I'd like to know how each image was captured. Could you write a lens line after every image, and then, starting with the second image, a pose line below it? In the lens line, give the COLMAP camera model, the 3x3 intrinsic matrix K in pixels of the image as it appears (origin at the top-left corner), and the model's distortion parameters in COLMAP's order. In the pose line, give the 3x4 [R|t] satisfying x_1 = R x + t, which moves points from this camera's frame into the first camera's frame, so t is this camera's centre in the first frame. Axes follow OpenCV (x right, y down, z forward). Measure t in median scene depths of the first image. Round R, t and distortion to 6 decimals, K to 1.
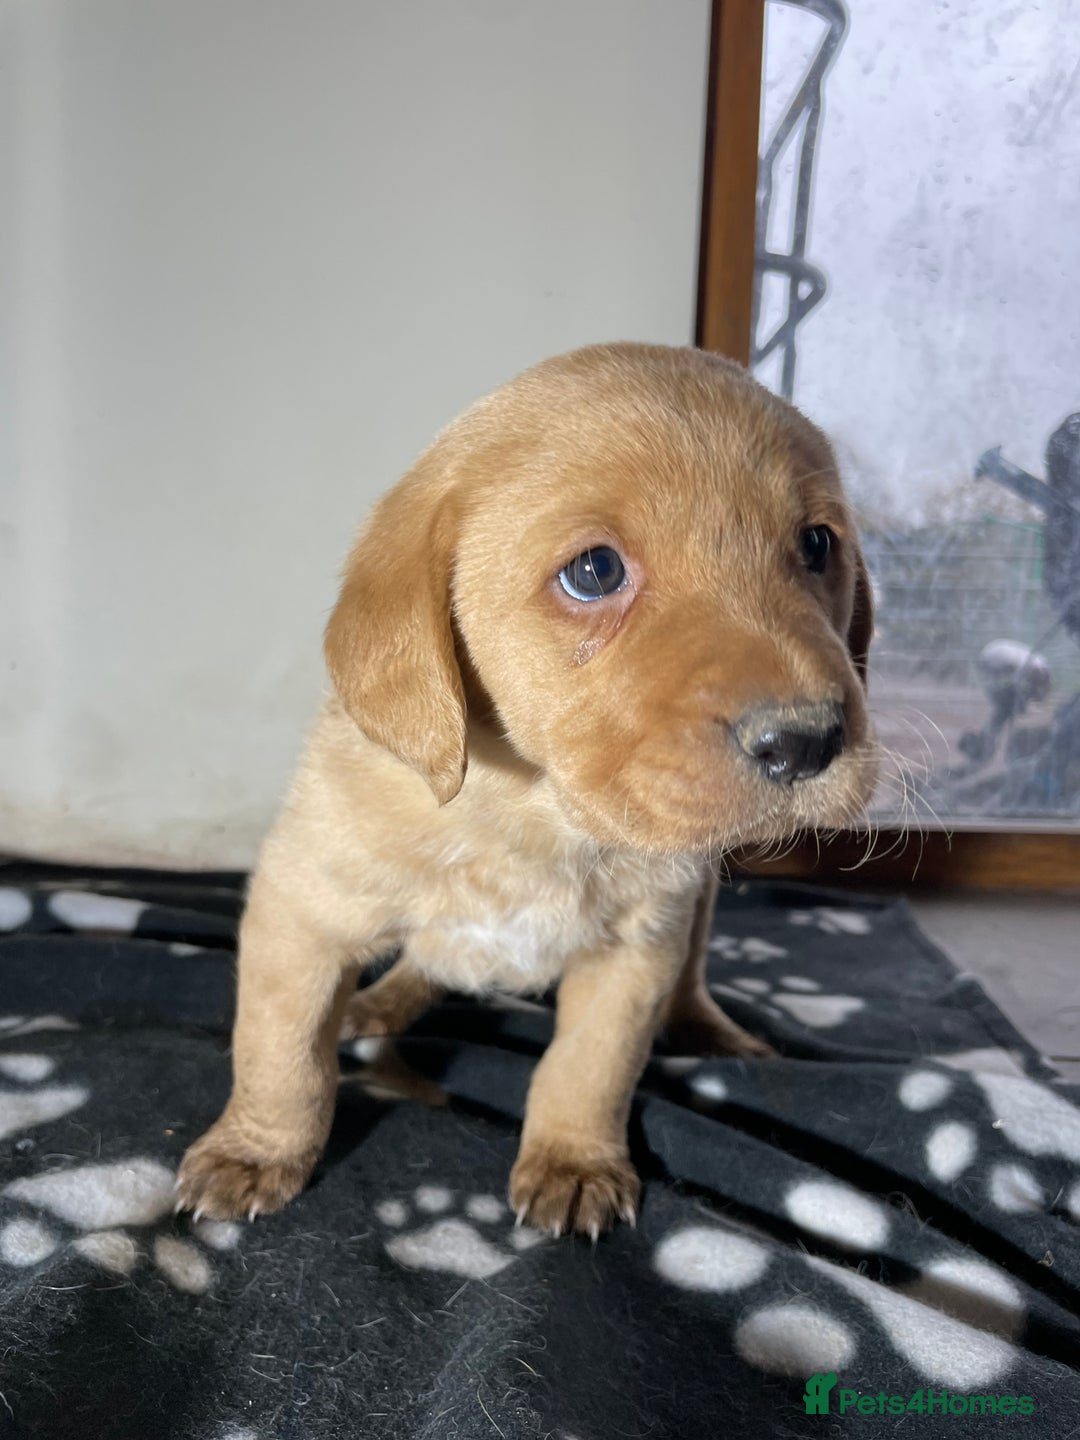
lens RADIAL K [[1211.0, 0, 542.6], [0, 1211.0, 714.9], [0, 0, 1]] dist [0.058942, -0.075065]
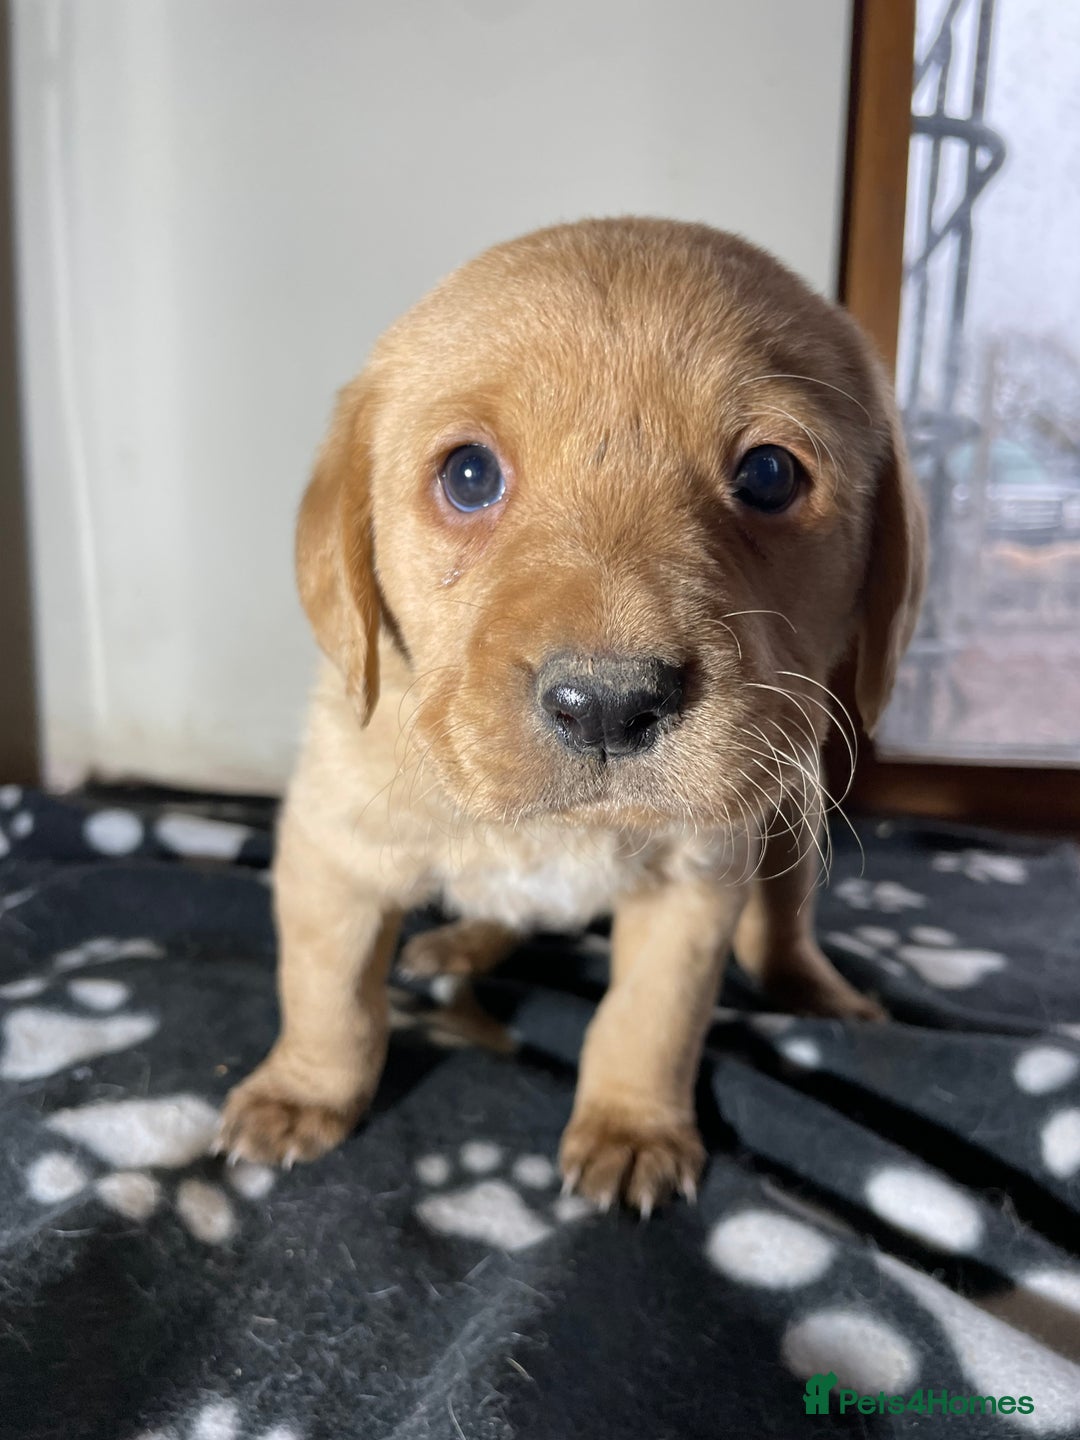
lens RADIAL K [[1211.0, 0, 533.1], [0, 1211.0, 714.2], [0, 0, 1]] dist [0.058942, -0.075065]
pose [[0.986447, 0.008734, -0.163845, 0.104318], [0.001497, 0.998062, 0.062217, -0.002230], [0.164071, -0.061619, 0.984522, 0.106162]]
